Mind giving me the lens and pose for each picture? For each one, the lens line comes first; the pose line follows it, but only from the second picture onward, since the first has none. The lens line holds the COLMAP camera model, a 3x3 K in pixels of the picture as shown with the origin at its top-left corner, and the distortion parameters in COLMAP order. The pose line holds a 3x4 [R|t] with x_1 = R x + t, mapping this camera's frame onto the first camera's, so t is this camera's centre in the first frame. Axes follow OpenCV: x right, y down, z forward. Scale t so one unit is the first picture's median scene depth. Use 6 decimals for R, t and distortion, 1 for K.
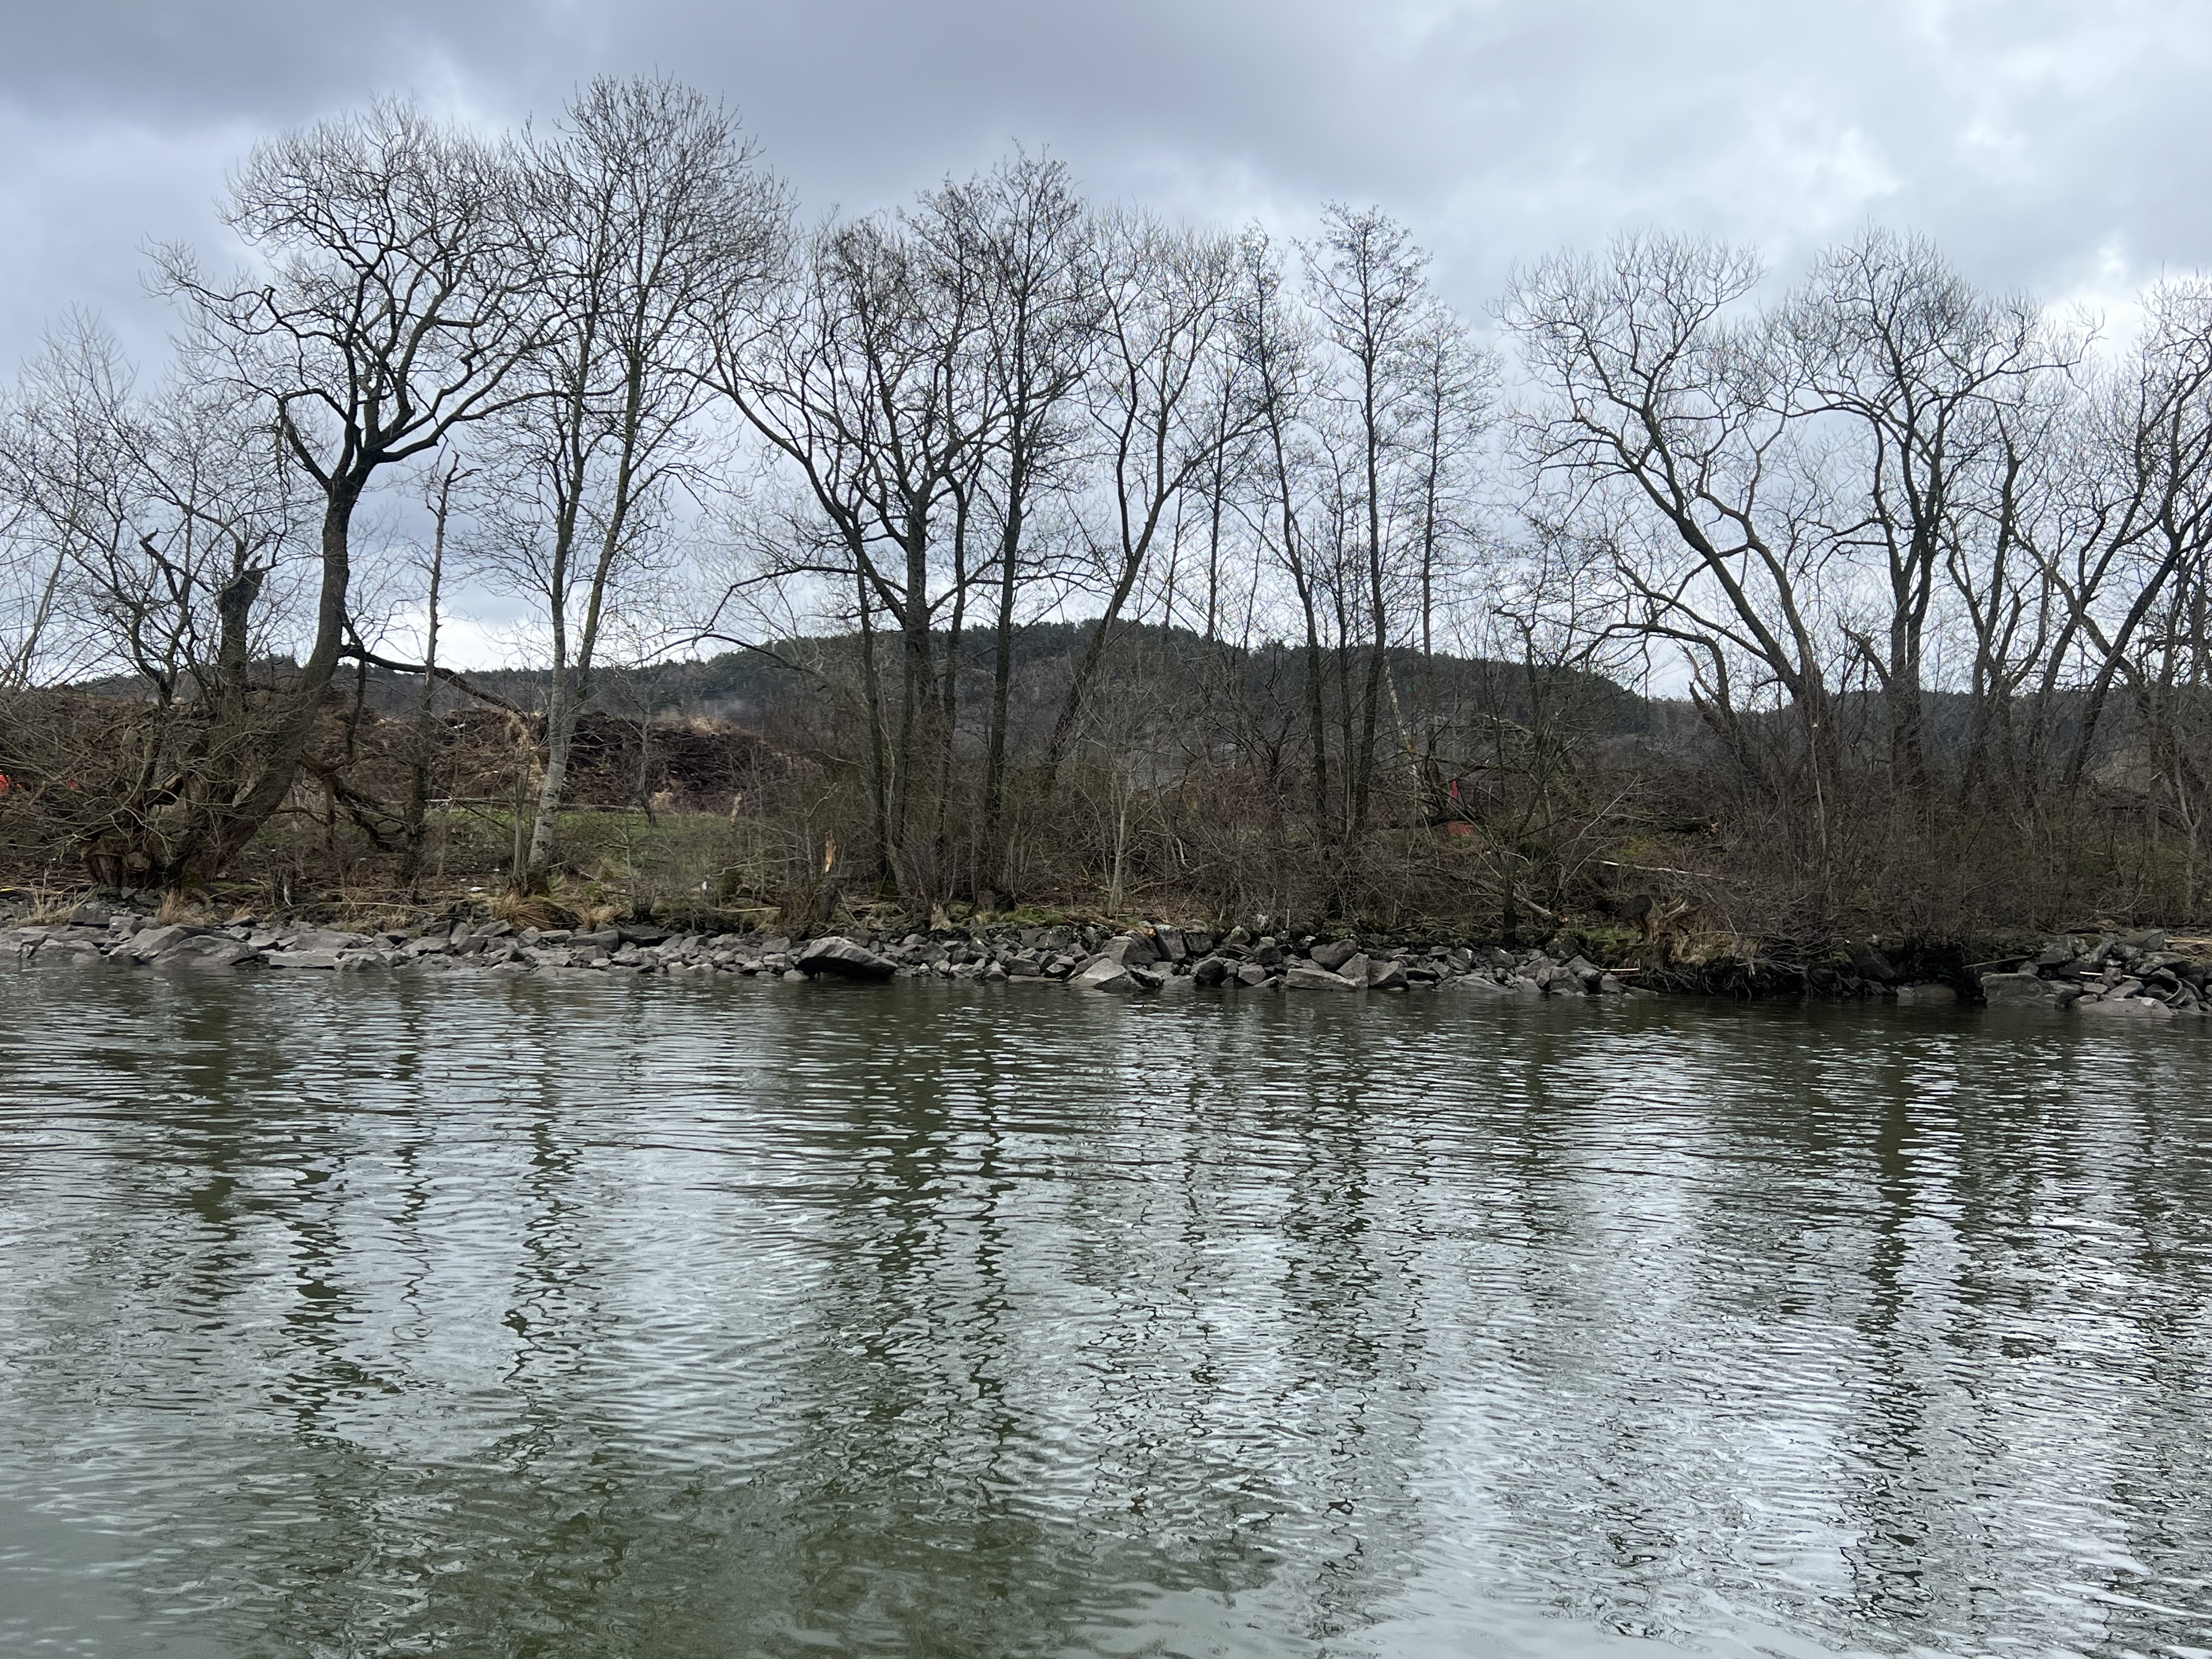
lens RADIAL K [[1922.5, 0, 1106.0], [0, 1922.5, 829.5], [0, 0, 1]] dist [-0.003271, -0.011897]
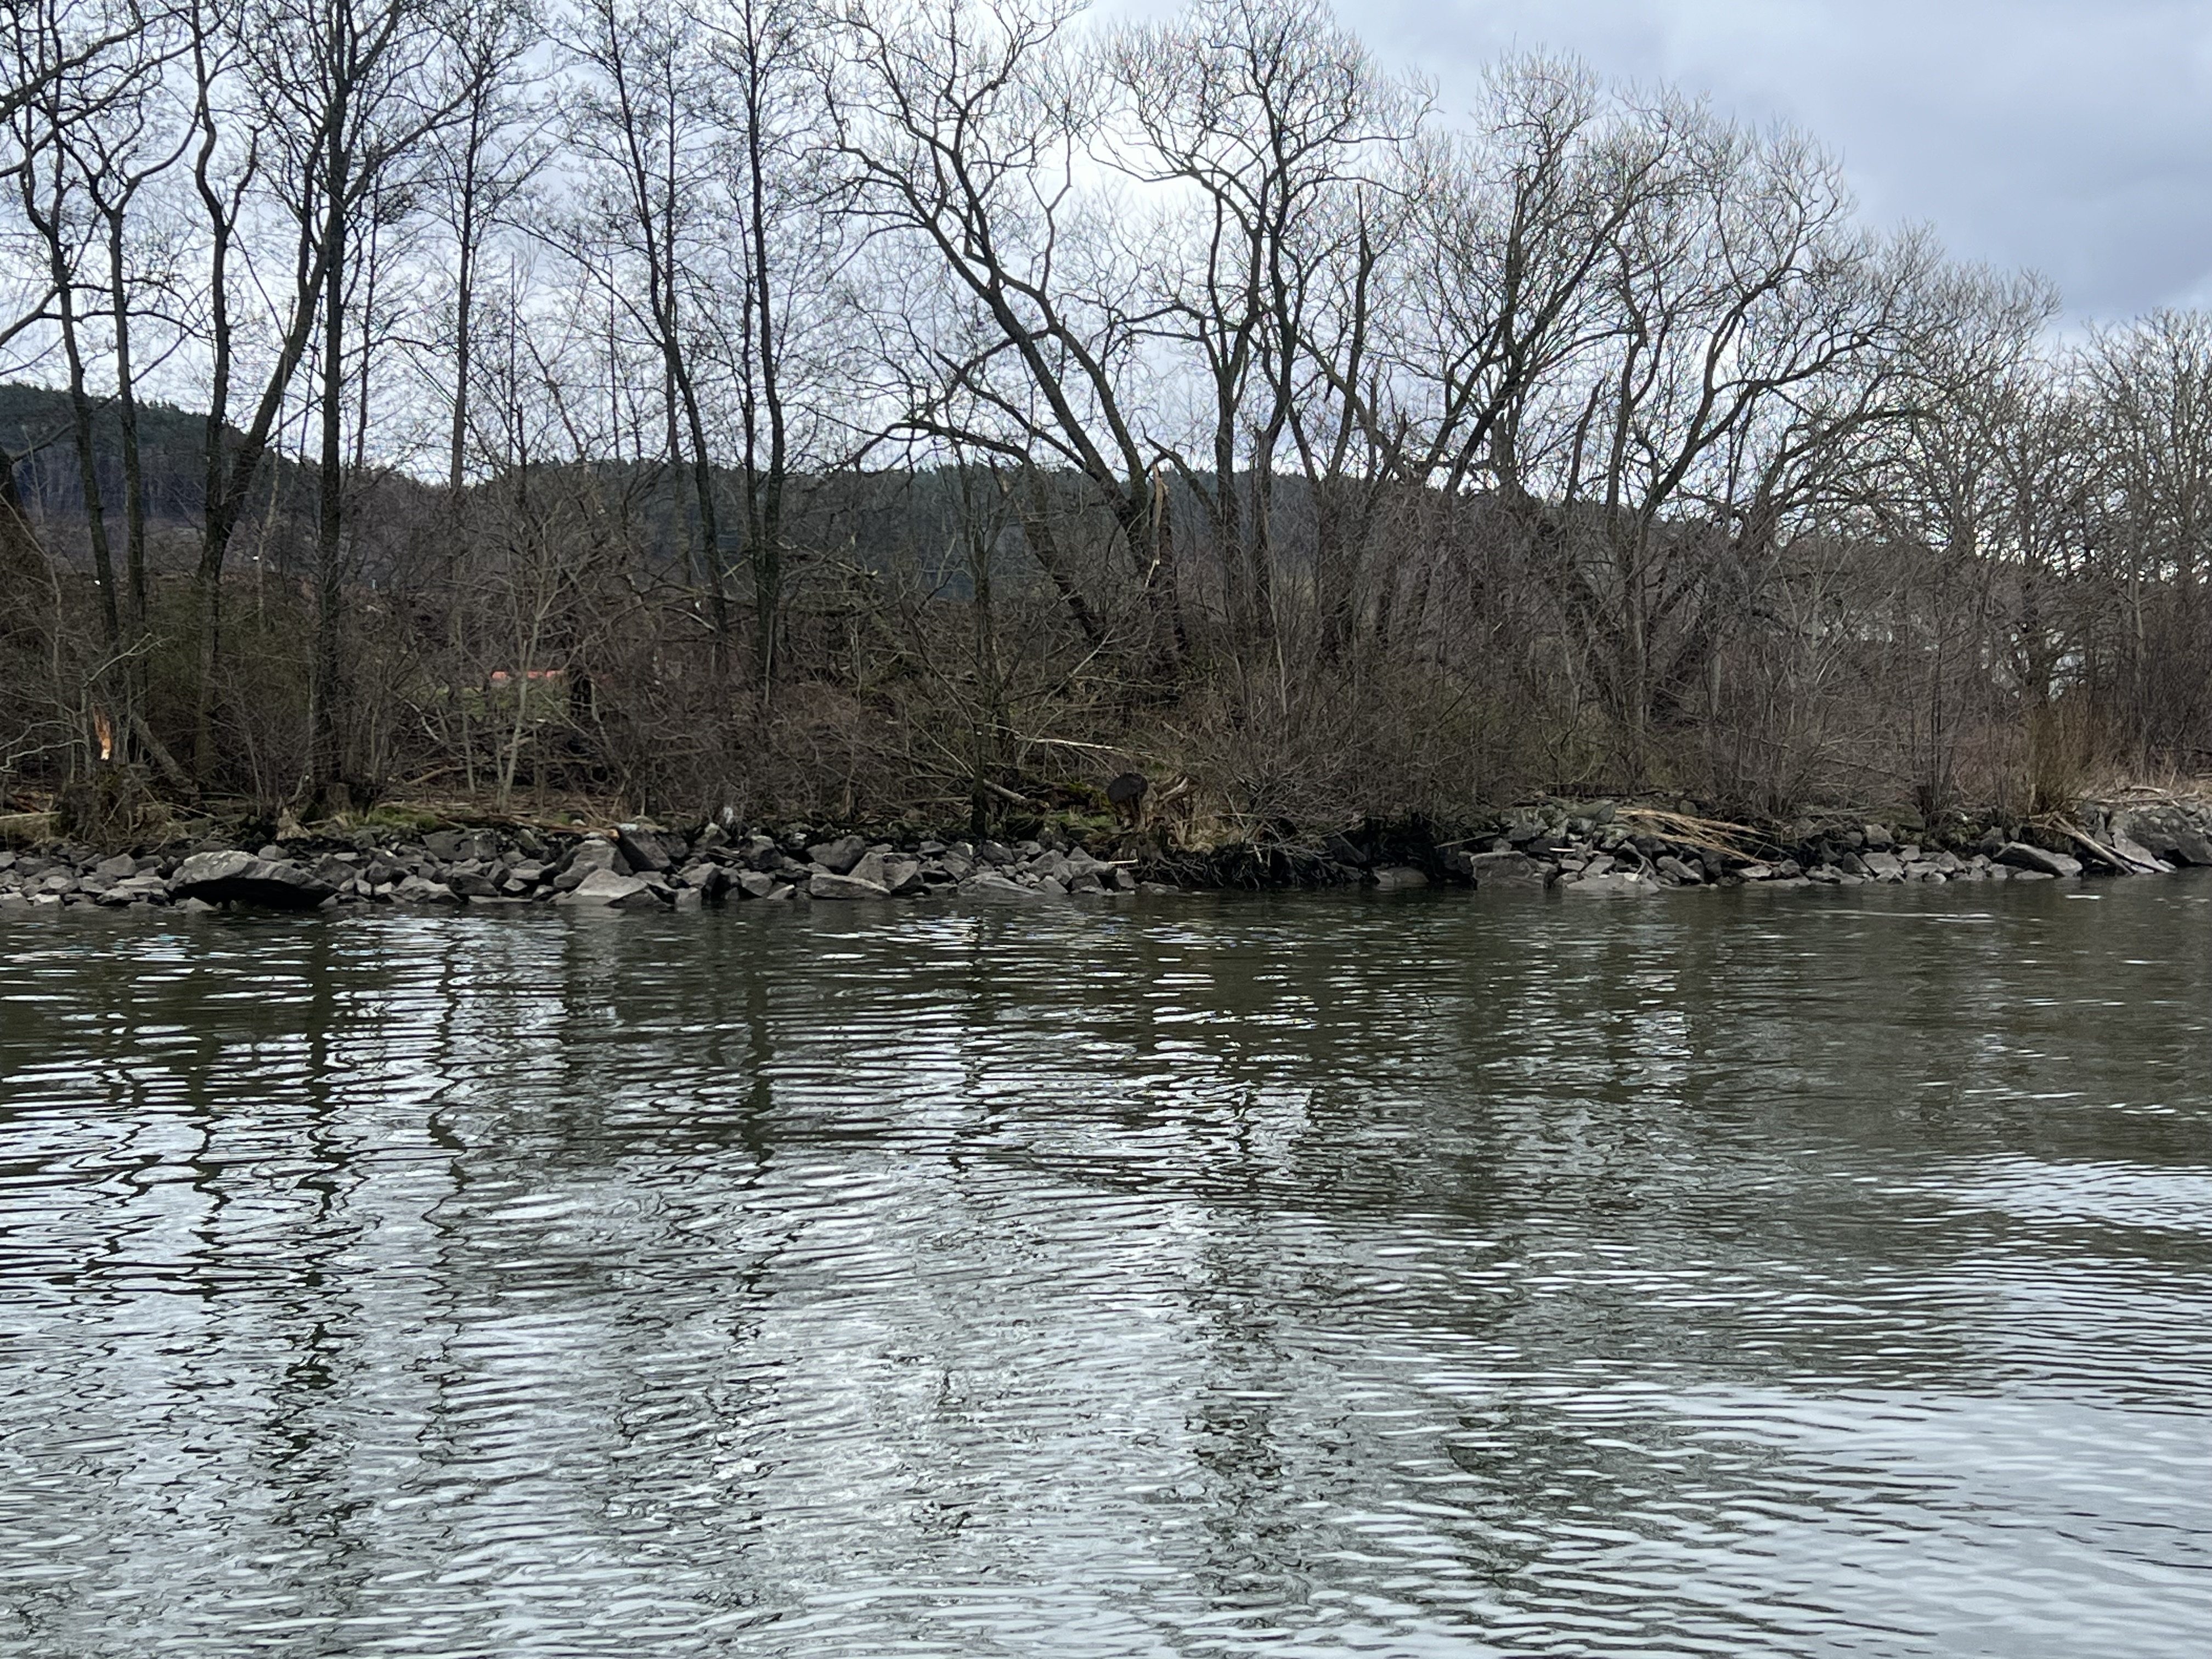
lens RADIAL K [[2906.8, 0, 1106.0], [0, 2906.8, 829.5], [0, 0, 1]] dist [0.082910, -0.008290]
pose [[0.872219, -0.028166, 0.488303, -0.366301], [0.000078, 0.998348, 0.057448, -0.015414], [-0.489115, -0.050070, 0.870781, -0.116107]]
